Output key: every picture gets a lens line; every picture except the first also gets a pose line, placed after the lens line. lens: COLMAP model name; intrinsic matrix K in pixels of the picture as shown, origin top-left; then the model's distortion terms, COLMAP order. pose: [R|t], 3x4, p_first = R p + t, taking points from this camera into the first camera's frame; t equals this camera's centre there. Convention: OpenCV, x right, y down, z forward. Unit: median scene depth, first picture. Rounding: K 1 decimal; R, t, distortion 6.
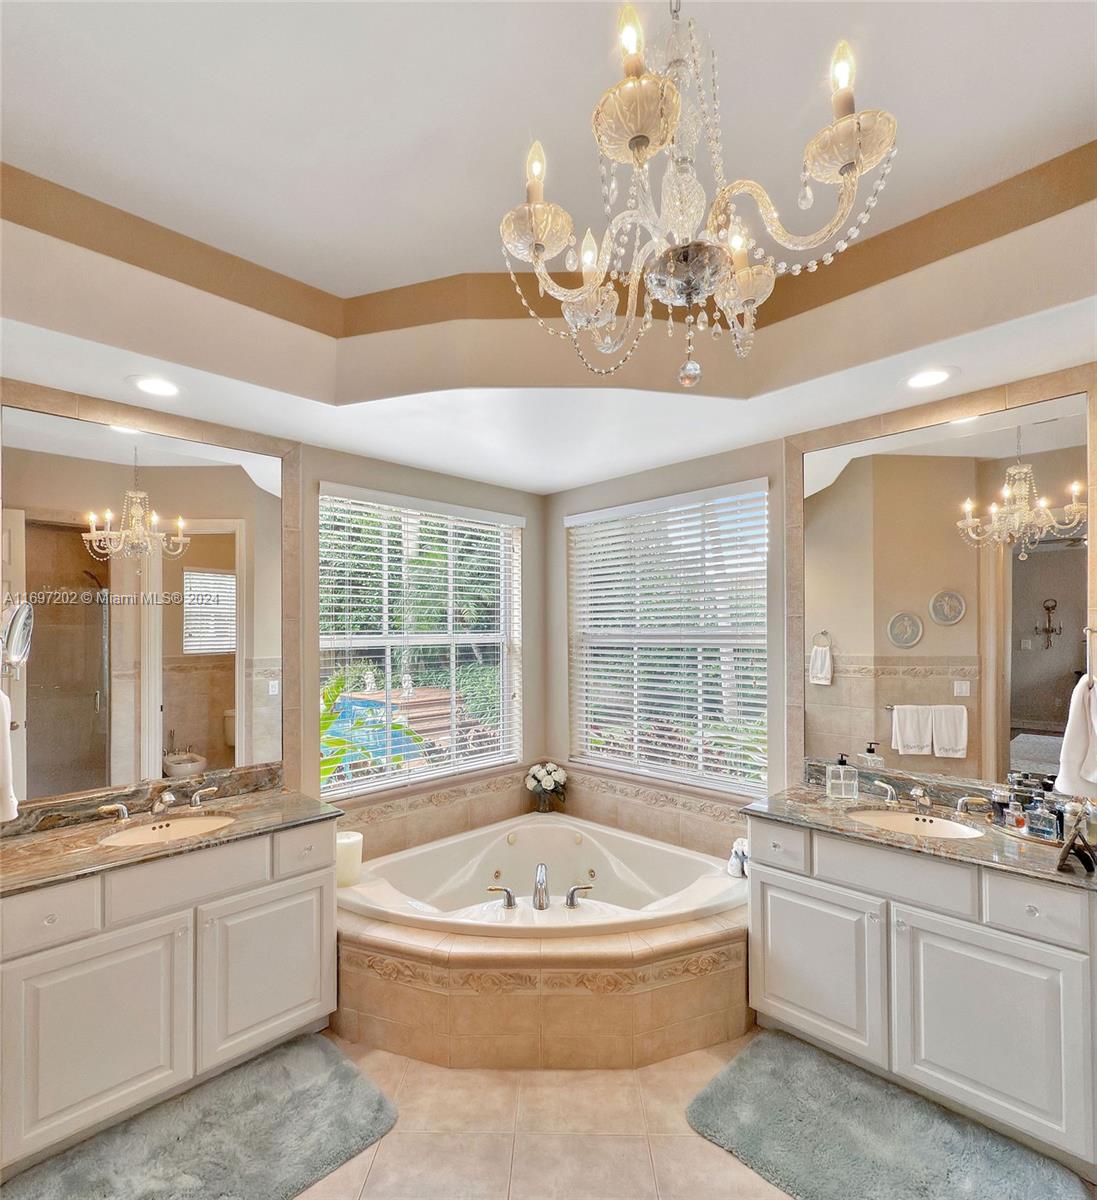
lens RADIAL K [[595.3, 0, 552.9], [0, 595.3, 645.7], [0, 0, 1]] dist [0.013963, 0.001022]
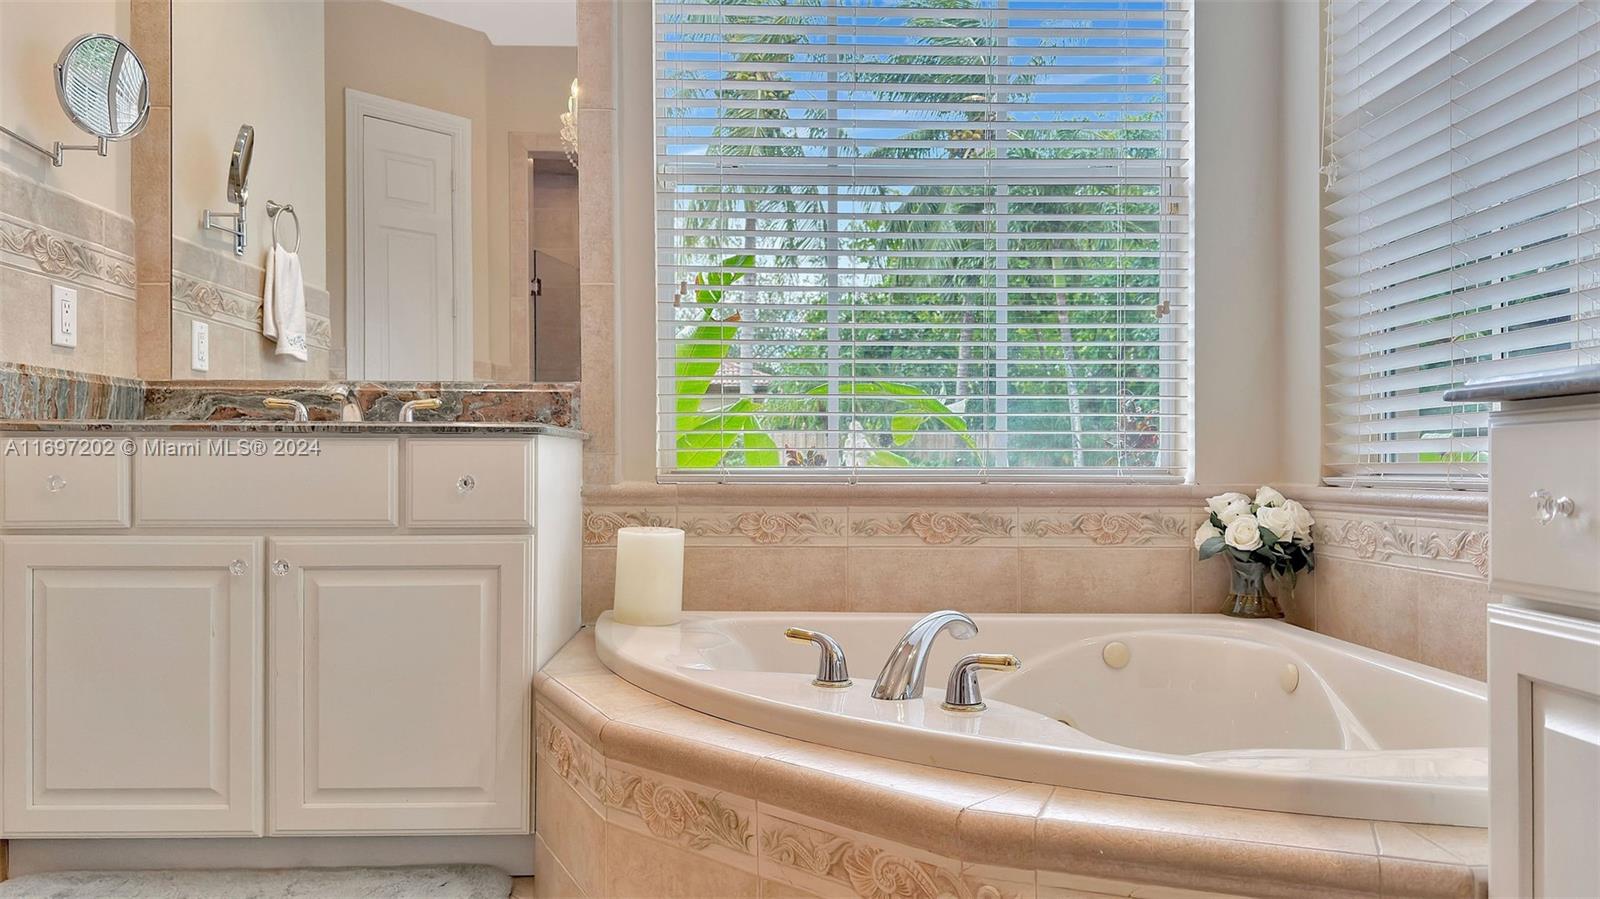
lens RADIAL K [[1141.9, 0, 827.7], [0, 1141.9, 464.8], [0, 0, 1]] dist [0.084594, -0.092026]
pose [[0.731090, -0.001426, -0.682280, 0.331653], [-0.014552, 0.999738, -0.017682, 0.231982], [0.682126, 0.022855, 0.730877, 0.341090]]
